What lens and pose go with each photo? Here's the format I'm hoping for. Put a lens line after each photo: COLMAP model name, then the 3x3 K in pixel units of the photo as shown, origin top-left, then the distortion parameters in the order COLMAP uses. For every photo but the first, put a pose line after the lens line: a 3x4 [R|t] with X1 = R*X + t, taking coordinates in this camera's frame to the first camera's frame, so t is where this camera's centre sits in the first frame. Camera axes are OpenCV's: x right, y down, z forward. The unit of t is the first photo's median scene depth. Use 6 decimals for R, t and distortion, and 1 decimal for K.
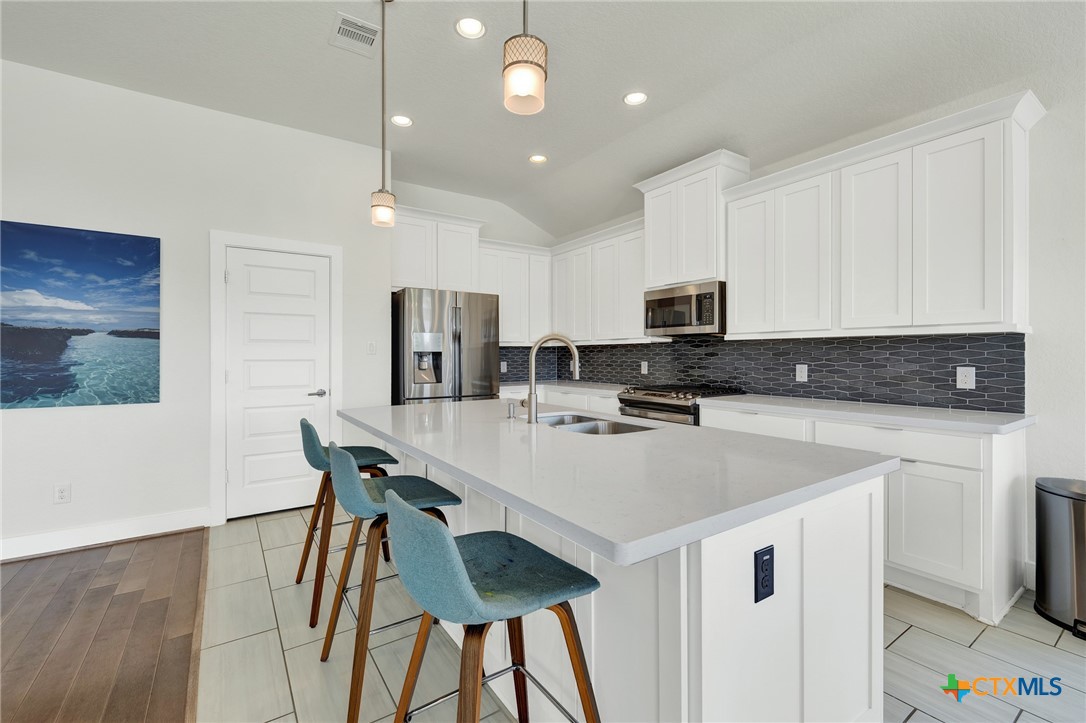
lens RADIAL K [[467.7, 0, 537.0], [0, 467.7, 350.5], [0, 0, 1]] dist [-0.001882, 0.000036]
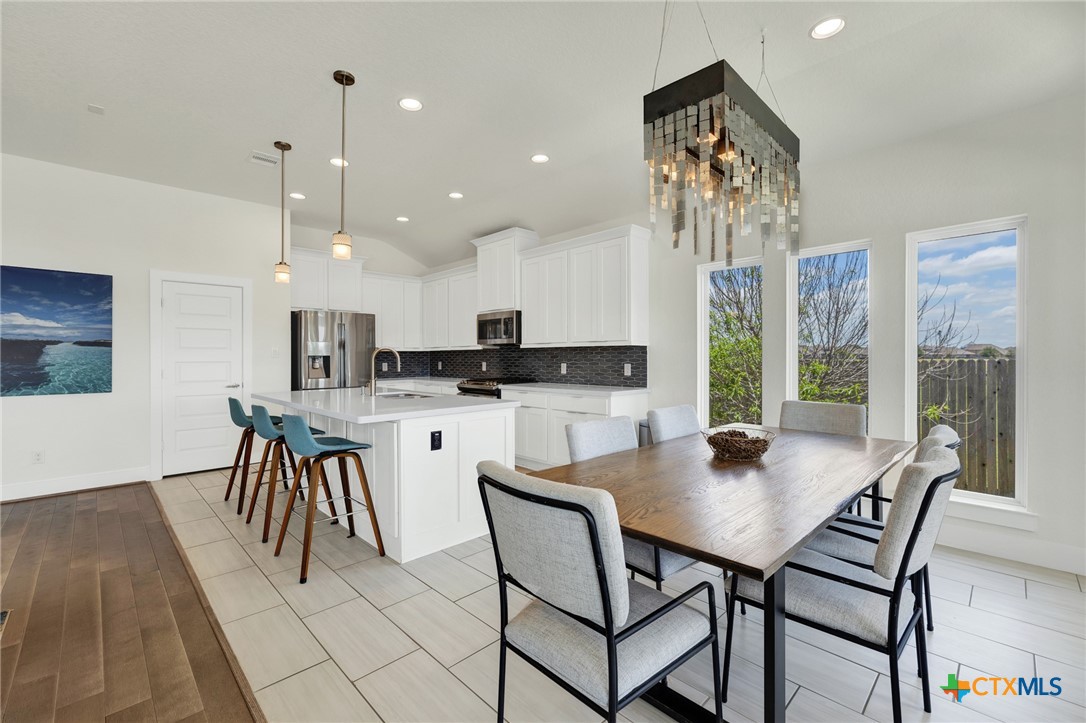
lens RADIAL K [[467.7, 0, 541.7], [0, 467.7, 355.5], [0, 0, 1]] dist [-0.001882, 0.000036]
pose [[0.984376, -0.001848, 0.176067, 0.222897], [0.000826, 0.999982, 0.005877, -0.007048], [-0.176075, -0.005640, 0.984361, -0.625816]]
